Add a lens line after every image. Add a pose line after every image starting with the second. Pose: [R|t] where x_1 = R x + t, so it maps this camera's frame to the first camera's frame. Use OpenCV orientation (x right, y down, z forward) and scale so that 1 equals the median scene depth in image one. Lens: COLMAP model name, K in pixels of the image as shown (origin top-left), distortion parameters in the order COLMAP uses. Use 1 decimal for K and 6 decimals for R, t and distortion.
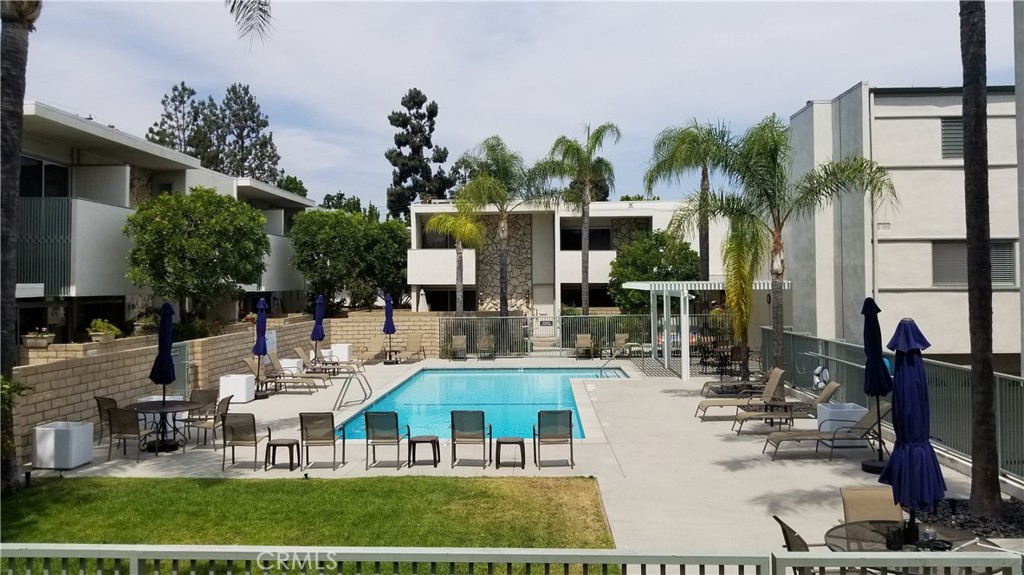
lens RADIAL K [[798.8, 0, 504.3], [0, 798.8, 282.6], [0, 0, 1]] dist [0.091453, -0.154599]
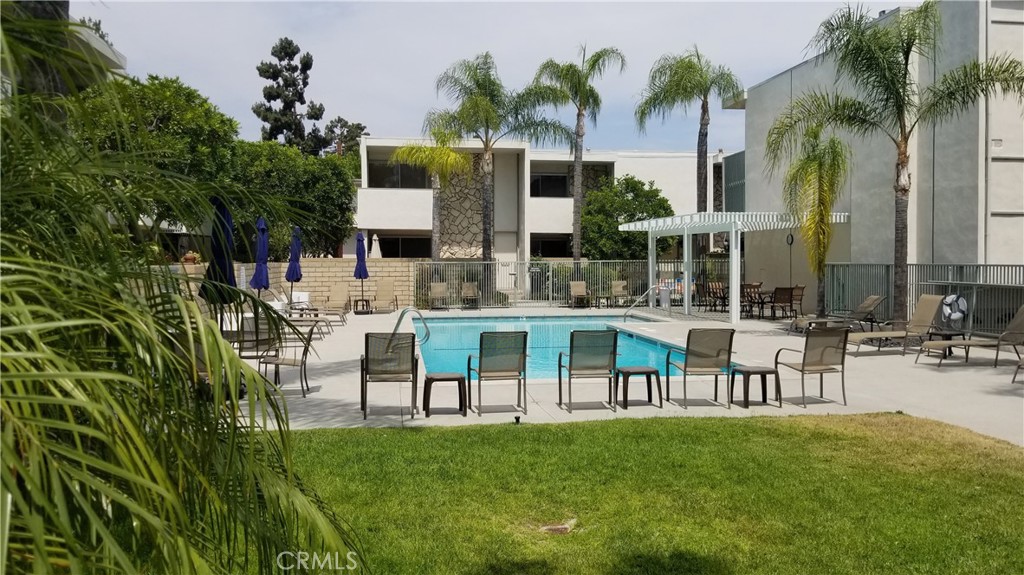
lens RADIAL K [[798.8, 0, 504.3], [0, 798.8, 282.6], [0, 0, 1]] dist [0.091453, -0.154599]
pose [[0.982286, 0.003769, 0.187351, -0.123977], [-0.009287, 0.999548, 0.028586, 0.033950], [-0.187158, -0.029820, 0.981877, 0.109829]]
